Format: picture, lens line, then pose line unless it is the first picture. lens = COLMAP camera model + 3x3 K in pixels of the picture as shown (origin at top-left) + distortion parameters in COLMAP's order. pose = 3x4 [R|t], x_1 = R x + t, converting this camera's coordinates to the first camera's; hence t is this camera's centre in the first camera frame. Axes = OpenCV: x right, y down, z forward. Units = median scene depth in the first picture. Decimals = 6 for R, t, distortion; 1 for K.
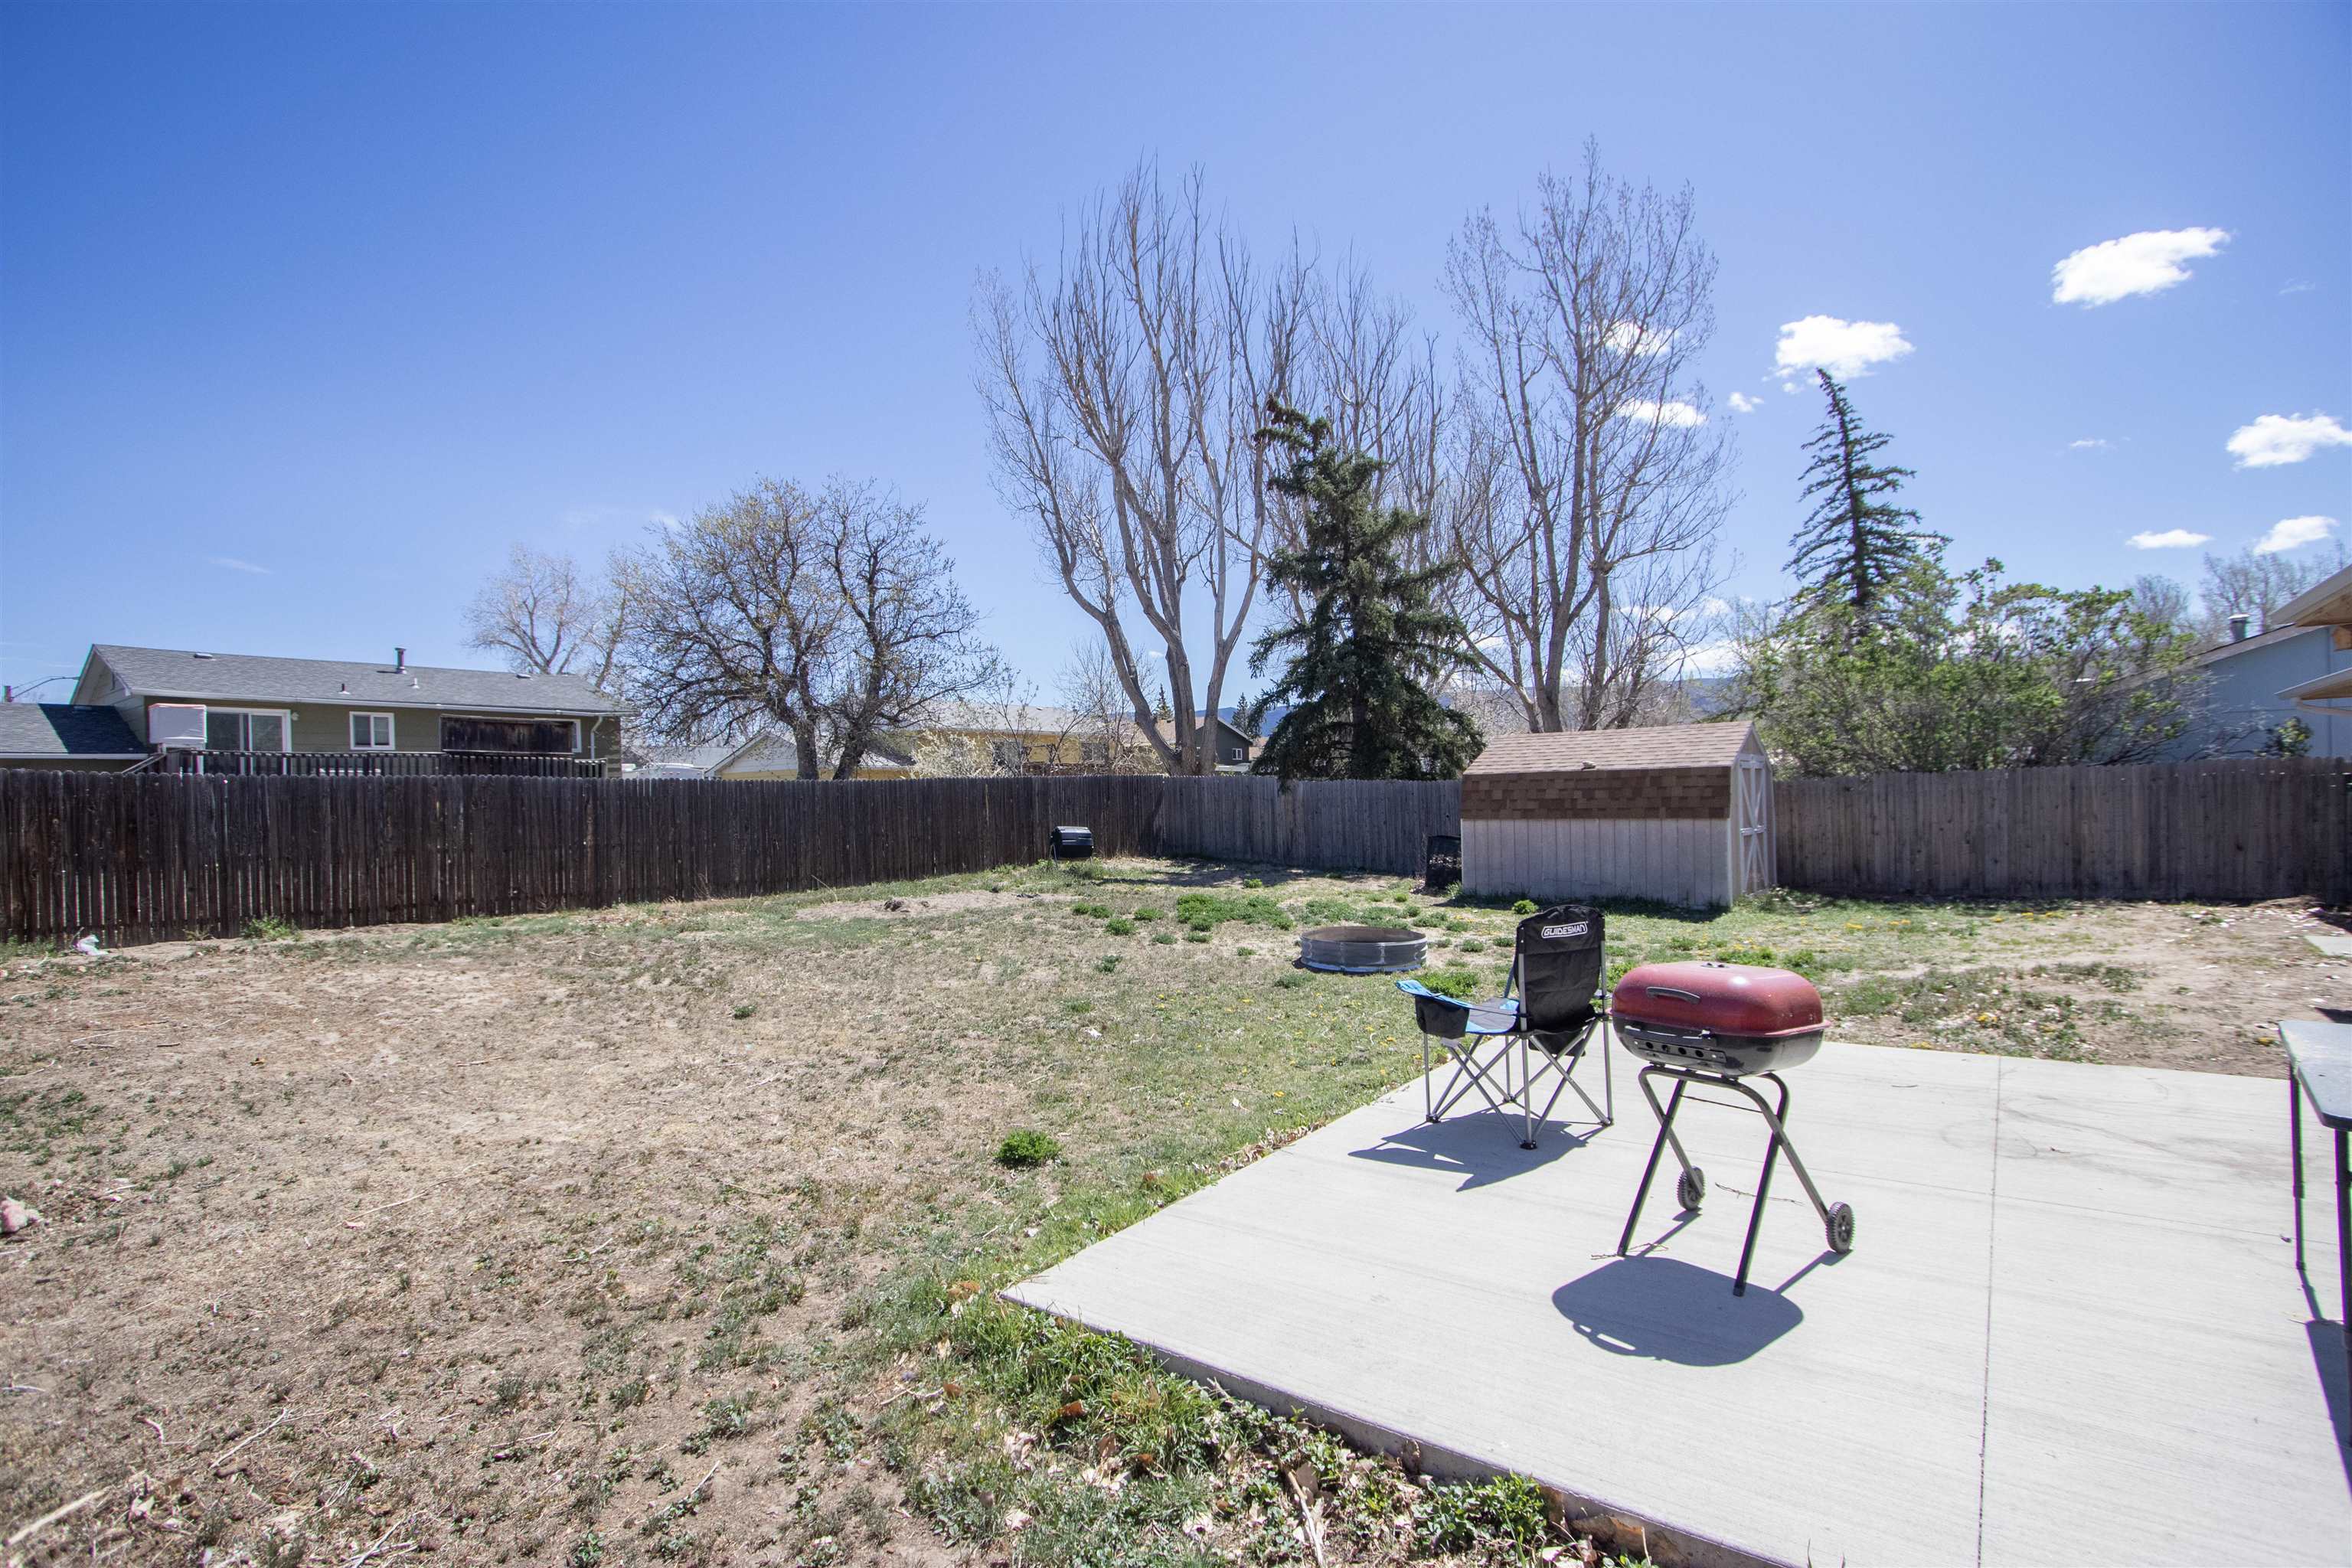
lens RADIAL K [[1074.8, 0, 1176.0], [0, 1074.8, 784.0], [0, 0, 1]] dist [-0.001852, 0.000325]
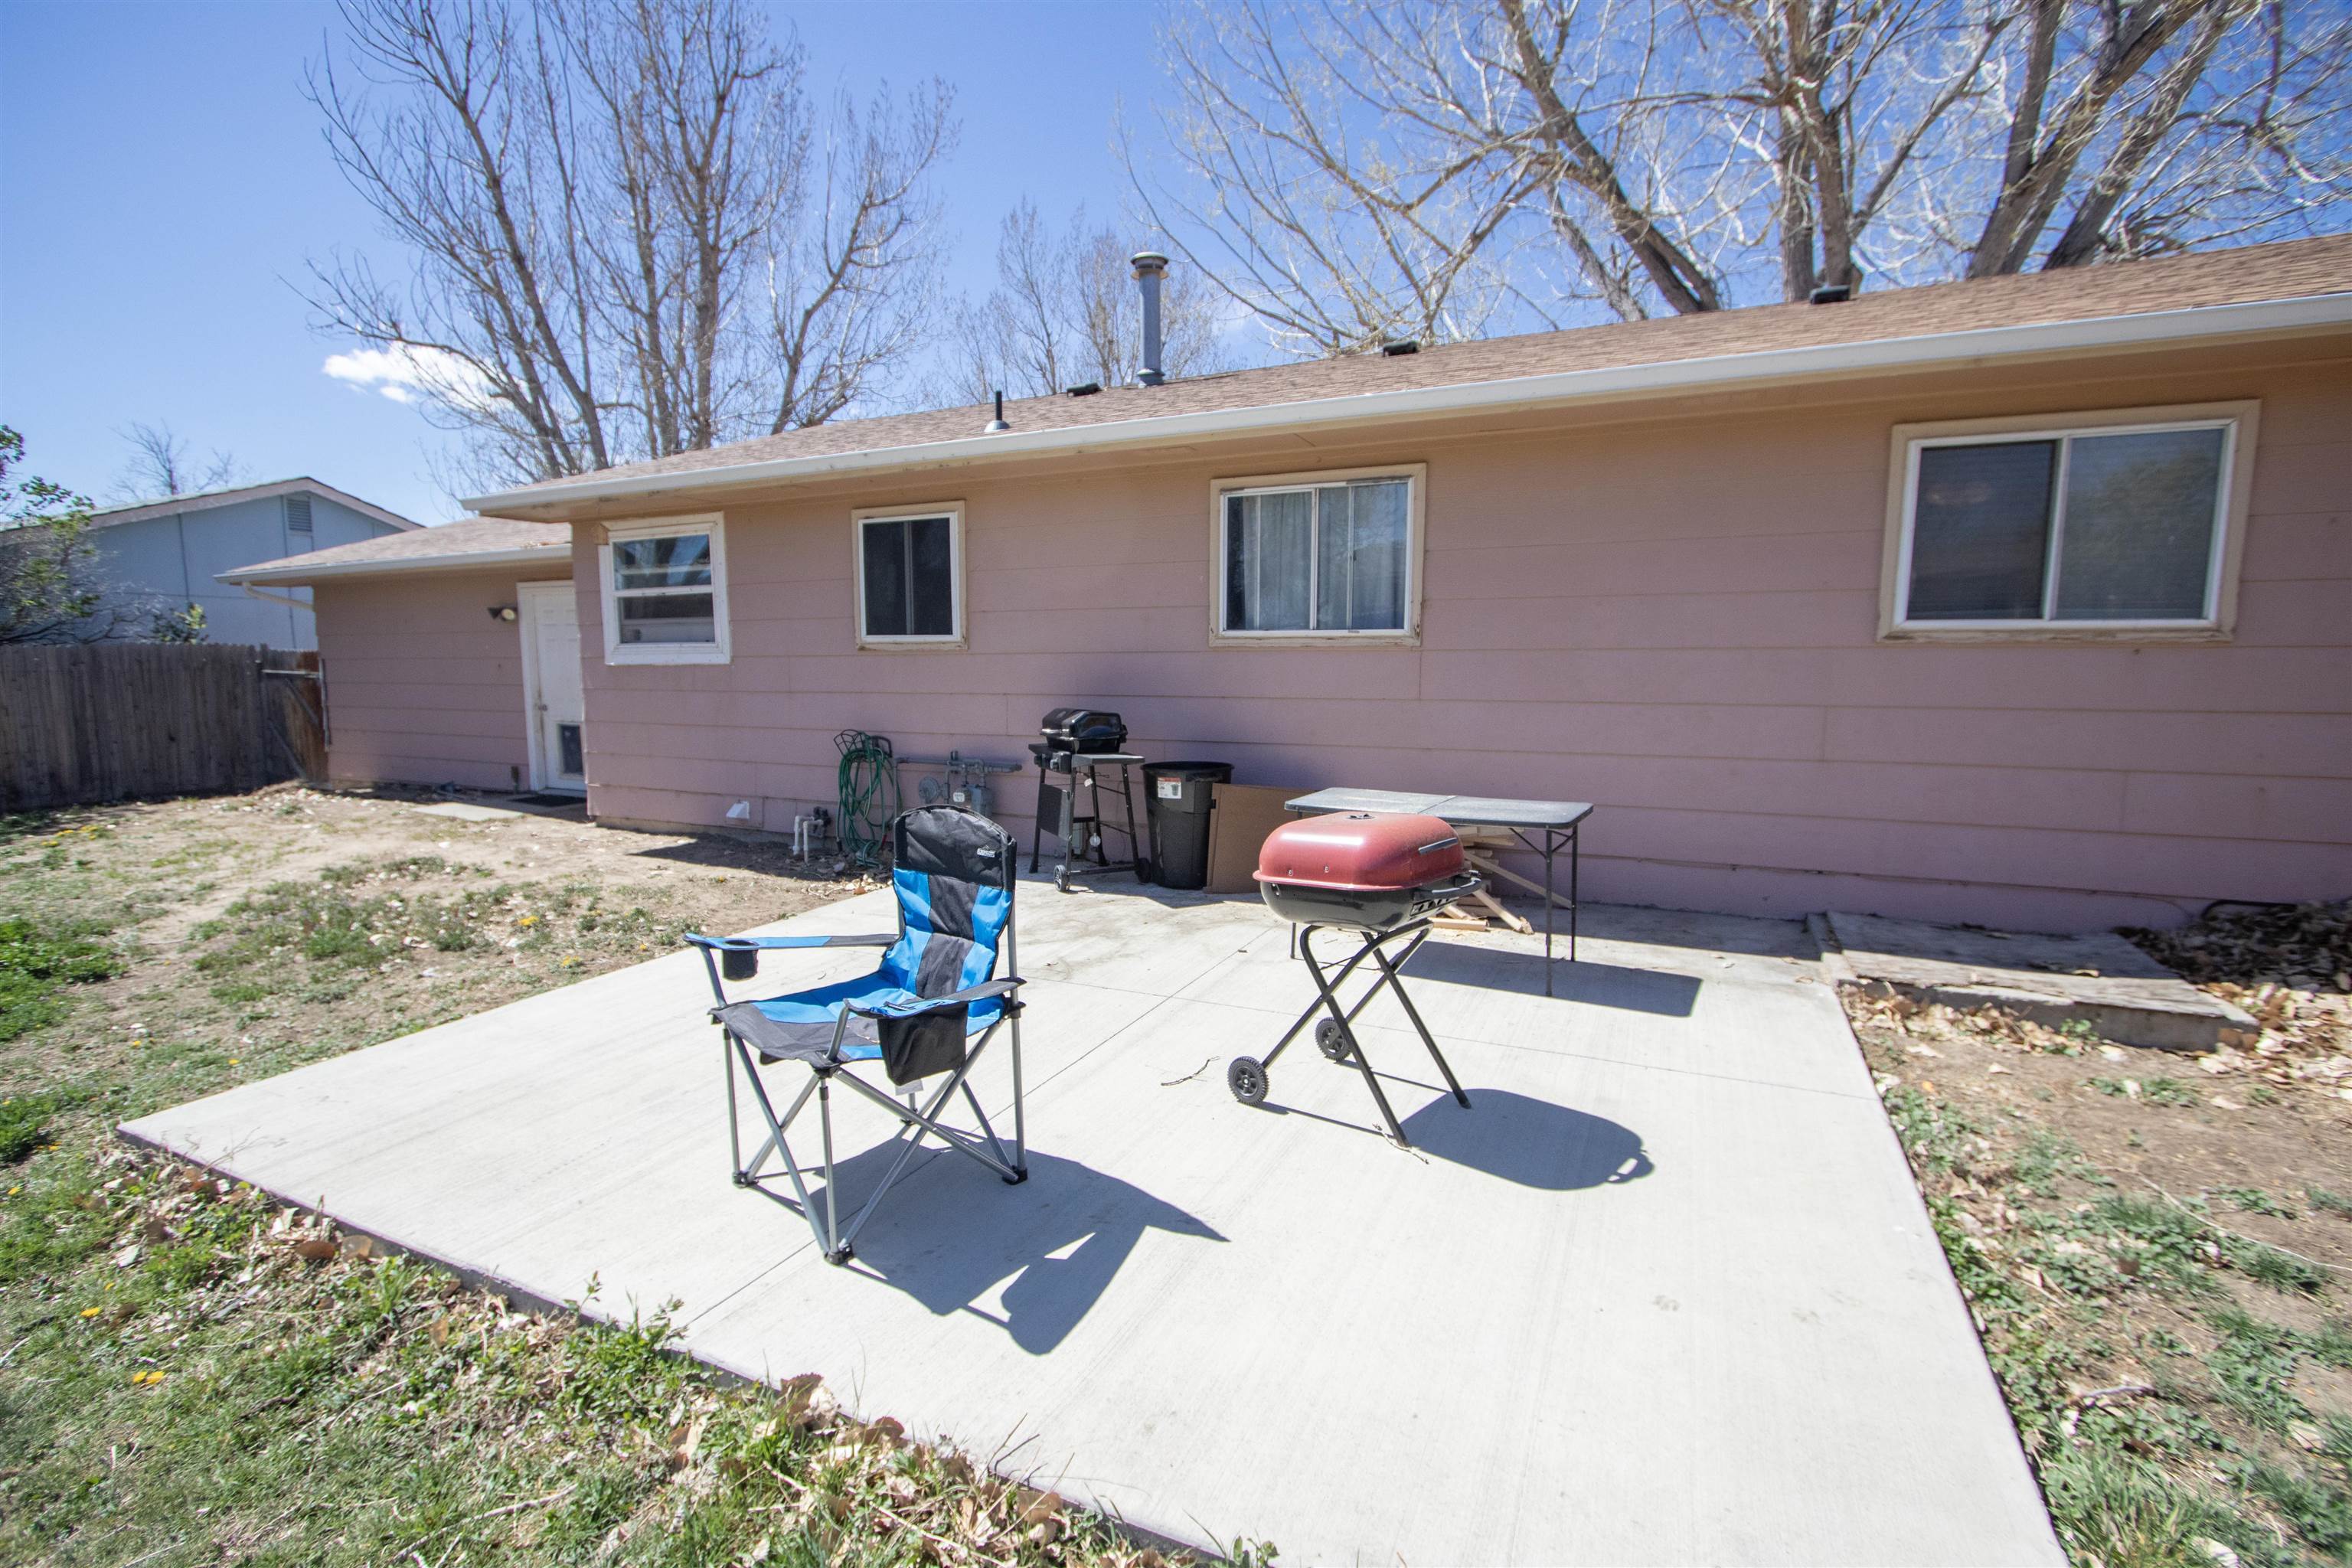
lens RADIAL K [[1074.8, 0, 1176.0], [0, 1074.8, 784.0], [0, 0, 1]] dist [-0.001852, 0.000325]
pose [[-0.203794, -0.078696, 0.975846, -0.308756], [-0.011042, 0.996885, 0.078087, 0.051495], [-0.978951, 0.005138, -0.204029, 1.057171]]
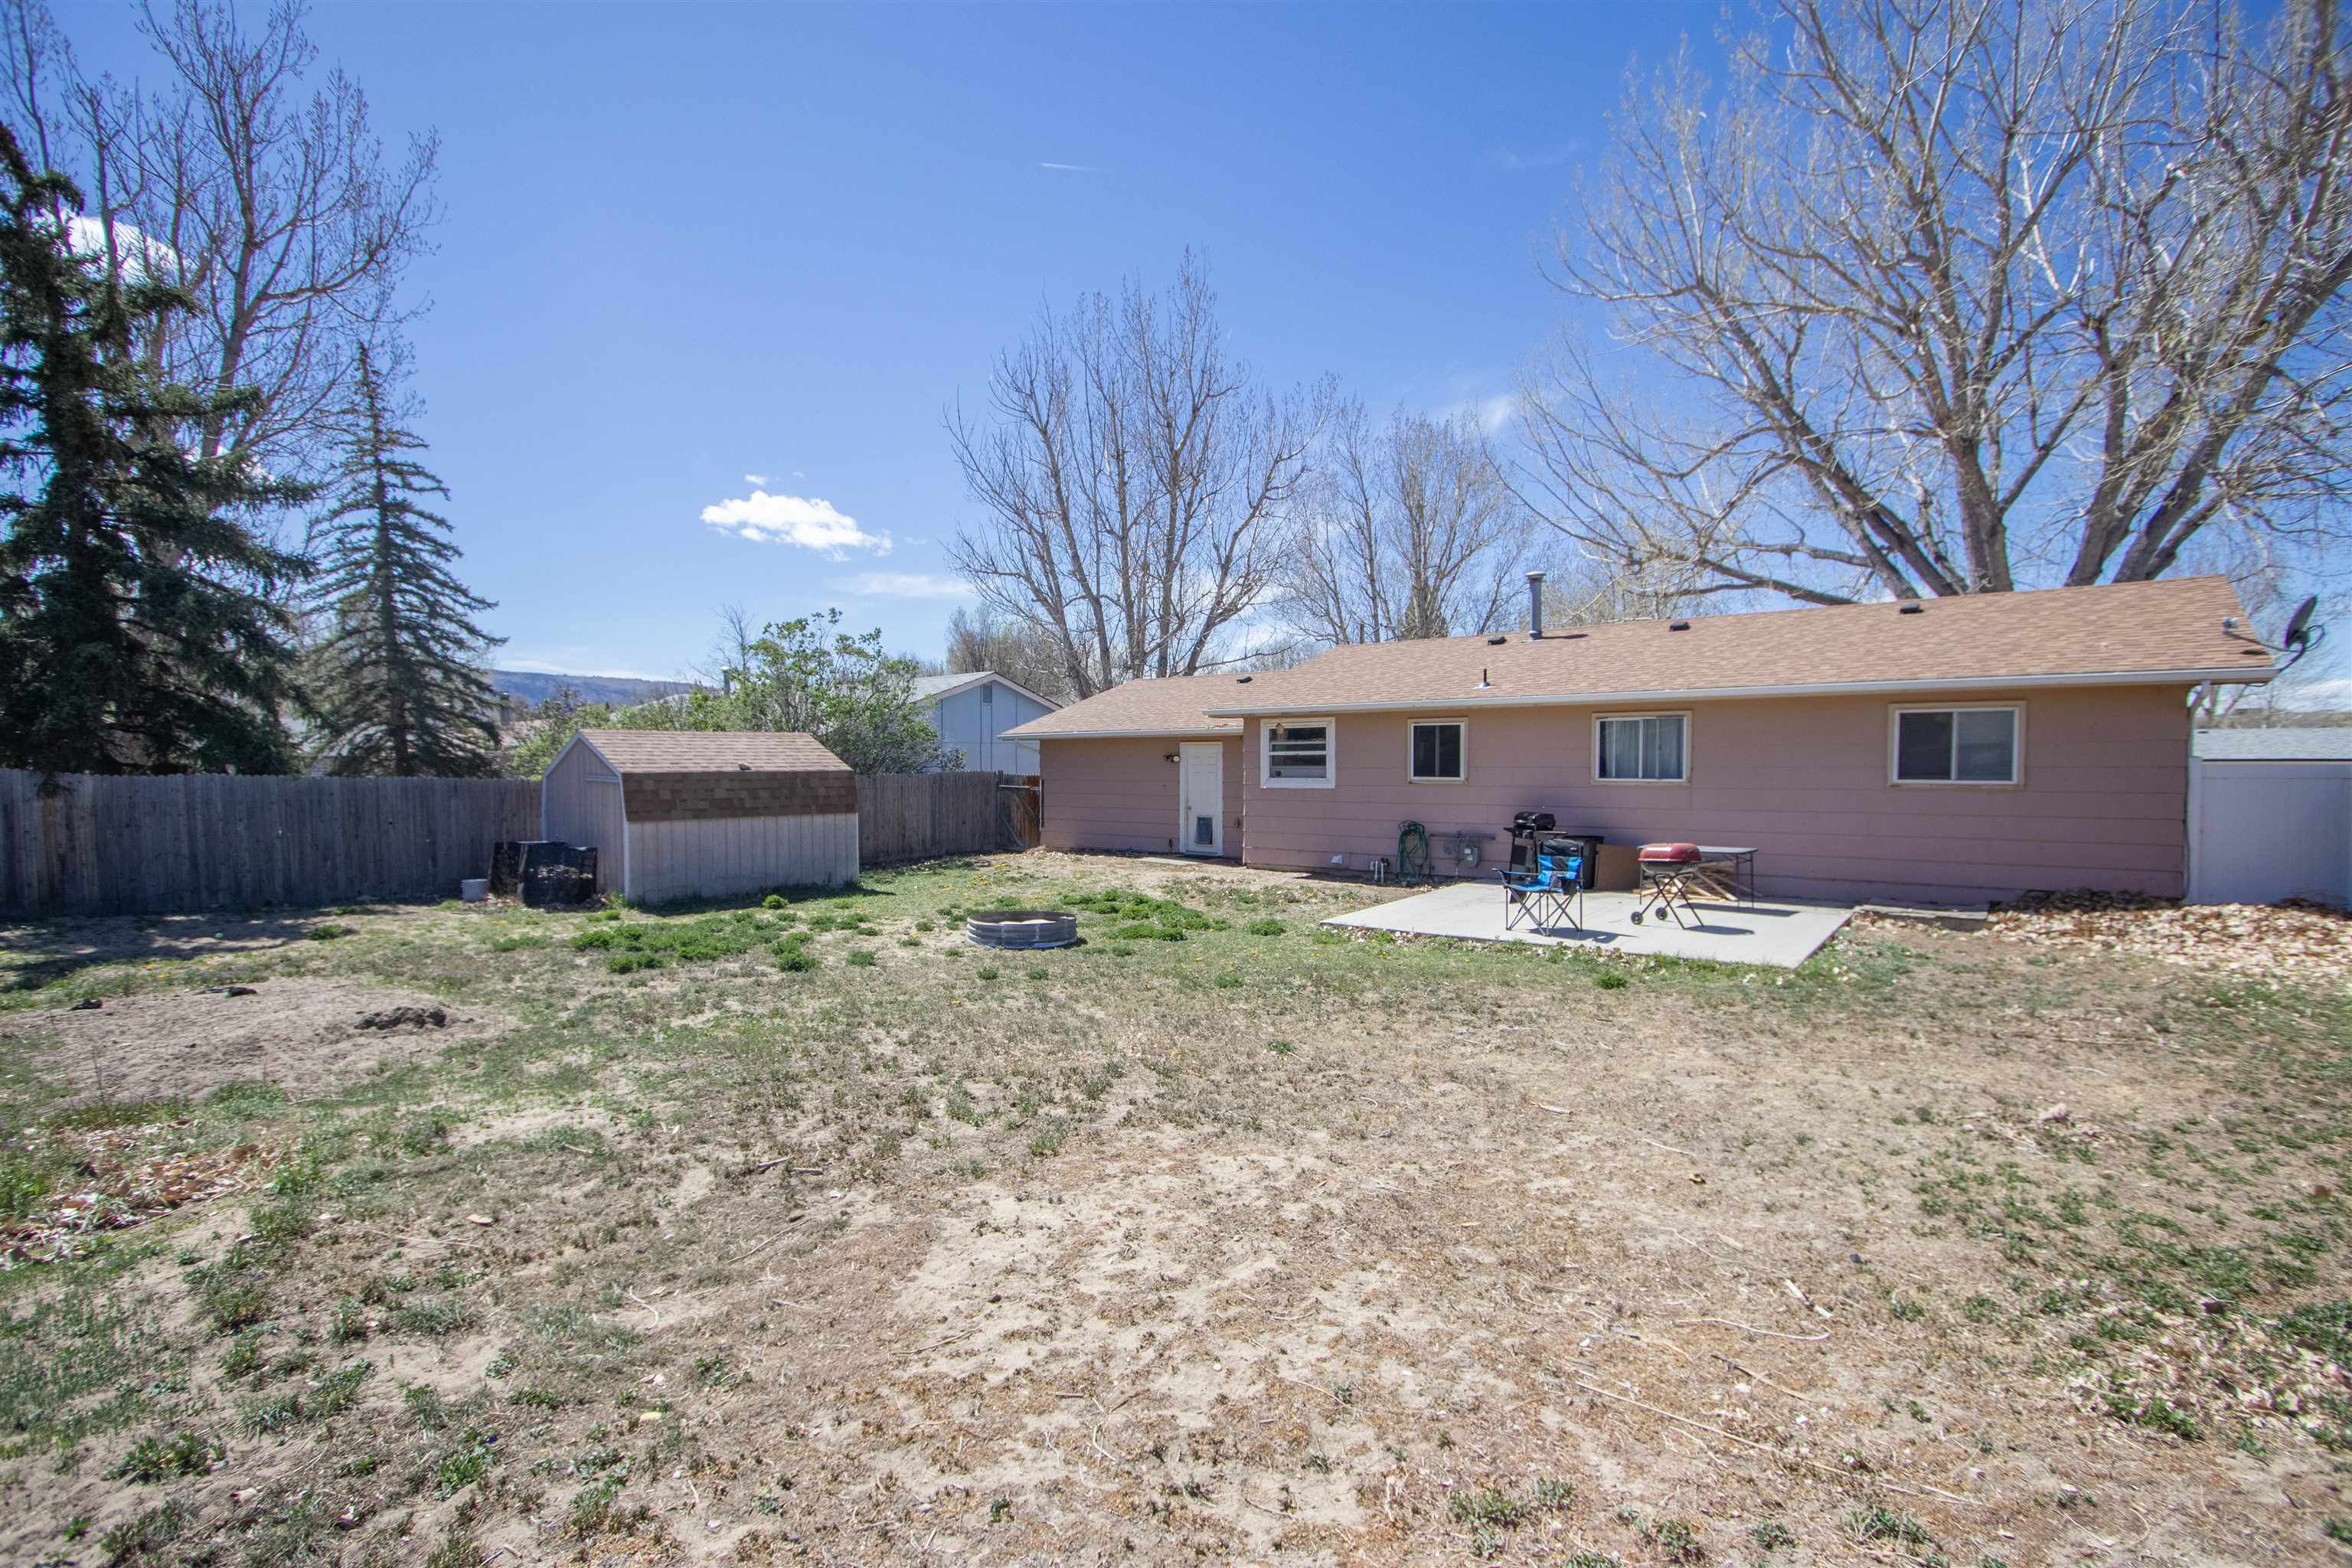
lens RADIAL K [[1074.8, 0, 1176.0], [0, 1074.8, 784.0], [0, 0, 1]] dist [-0.001852, 0.000325]
pose [[0.032787, 0.008412, 0.999427, -2.217998], [-0.013217, 0.999881, -0.007982, 0.020336], [-0.999375, -0.012948, 0.032895, 1.877307]]
